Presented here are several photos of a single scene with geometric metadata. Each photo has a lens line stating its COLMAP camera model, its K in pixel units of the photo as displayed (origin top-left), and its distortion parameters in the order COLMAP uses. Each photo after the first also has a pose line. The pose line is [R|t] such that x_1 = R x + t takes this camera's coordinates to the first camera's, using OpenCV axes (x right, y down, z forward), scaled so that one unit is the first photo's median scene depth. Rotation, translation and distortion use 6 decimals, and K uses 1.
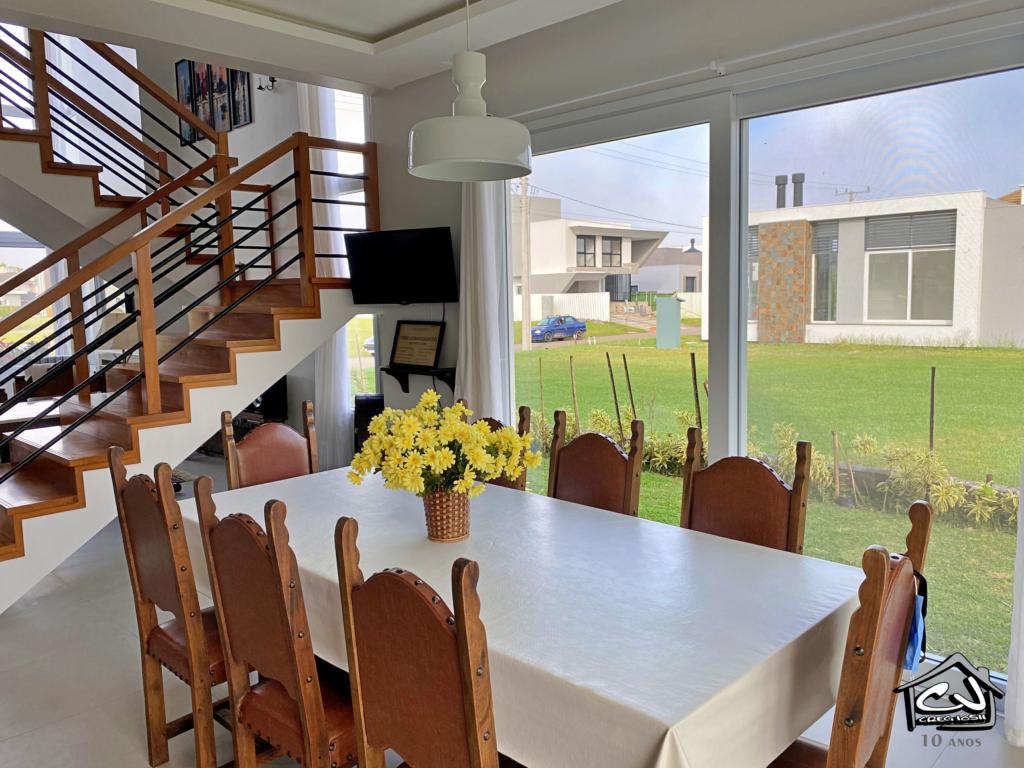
lens RADIAL K [[785.1, 0, 512.0], [0, 785.1, 384.0], [0, 0, 1]] dist [0.004062, -0.000462]
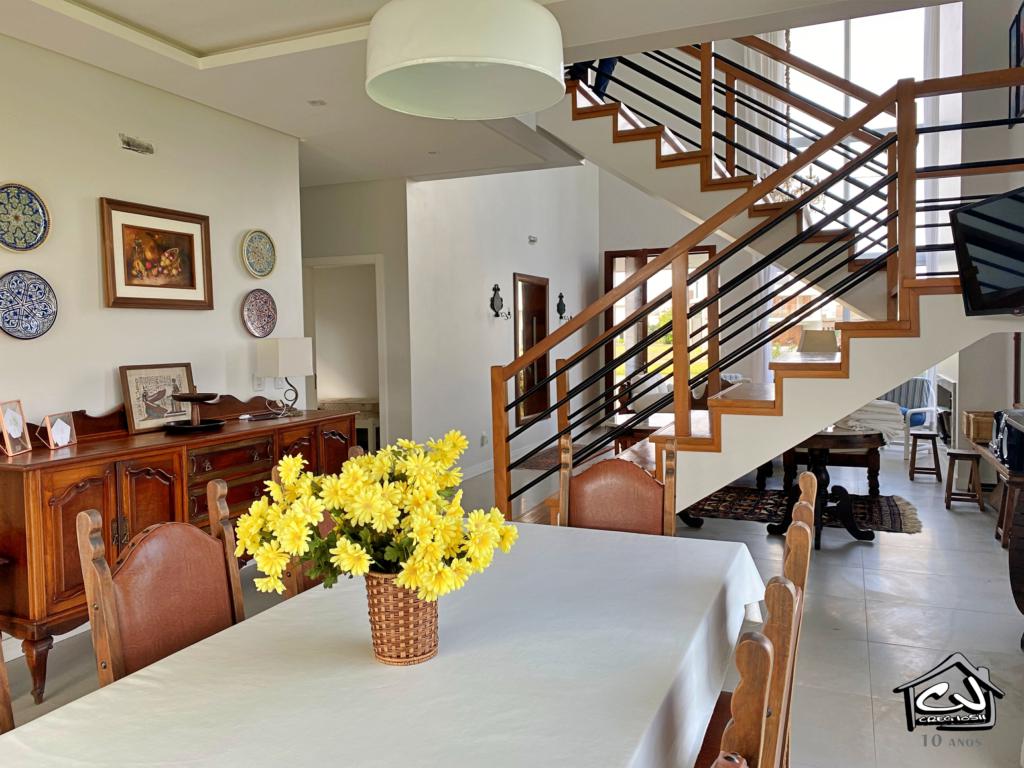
lens RADIAL K [[785.1, 0, 512.0], [0, 785.1, 384.0], [0, 0, 1]] dist [0.004062, -0.000462]
pose [[0.366969, 0.073240, -0.927346, 0.292659], [-0.072856, 0.996096, 0.049840, -0.047698], [0.927376, 0.049273, 0.370872, 0.394274]]
